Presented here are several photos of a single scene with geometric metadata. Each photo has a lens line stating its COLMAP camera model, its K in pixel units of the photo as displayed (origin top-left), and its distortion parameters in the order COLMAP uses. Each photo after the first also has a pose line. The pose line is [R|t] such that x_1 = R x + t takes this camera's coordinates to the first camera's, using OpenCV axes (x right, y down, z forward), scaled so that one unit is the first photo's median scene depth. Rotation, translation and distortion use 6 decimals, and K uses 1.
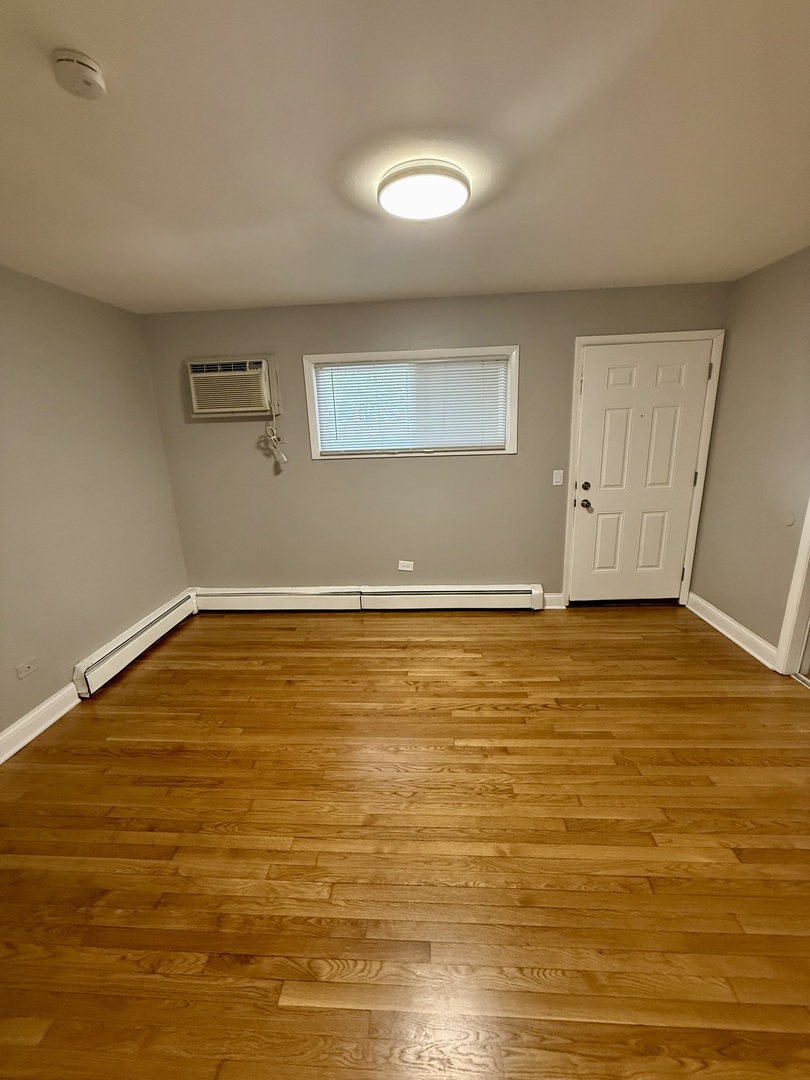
lens RADIAL K [[430.8, 0, 406.4], [0, 430.8, 536.9], [0, 0, 1]] dist [0.000477, 0.000172]
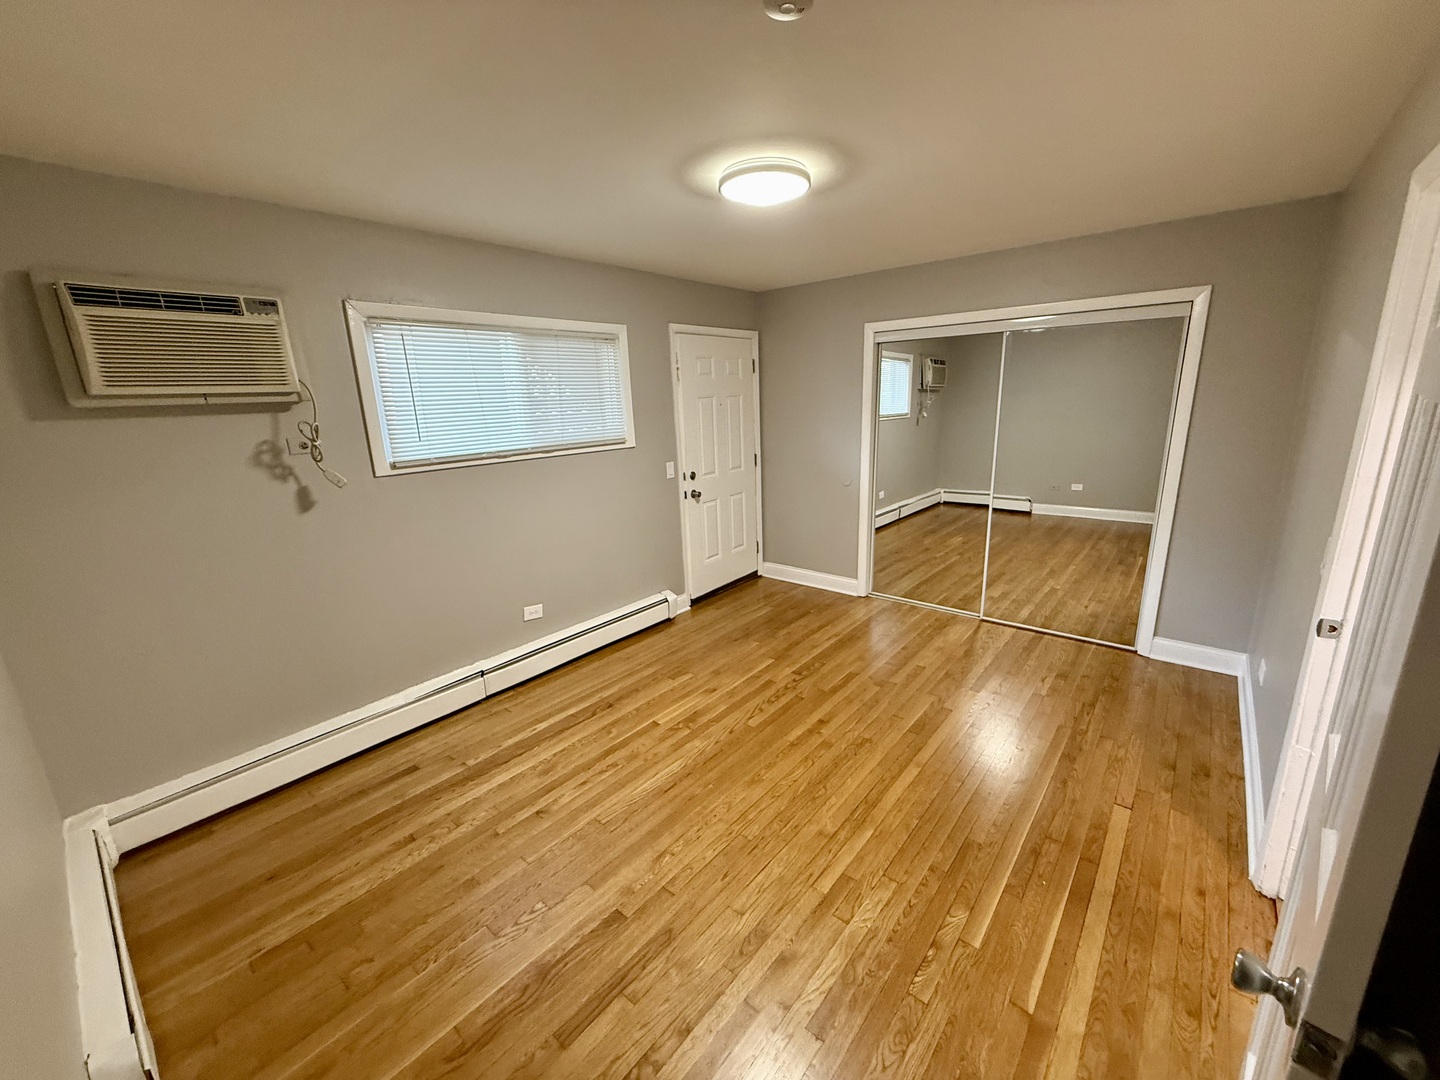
lens RADIAL K [[574.4, 0, 719.6], [0, 574.4, 535.3], [0, 0, 1]] dist [0.000477, 0.000172]
pose [[0.600480, -0.175685, 0.780102, -0.584070], [0.219255, 0.974351, 0.050661, -0.040625], [-0.768994, 0.140620, 0.623598, 0.170483]]
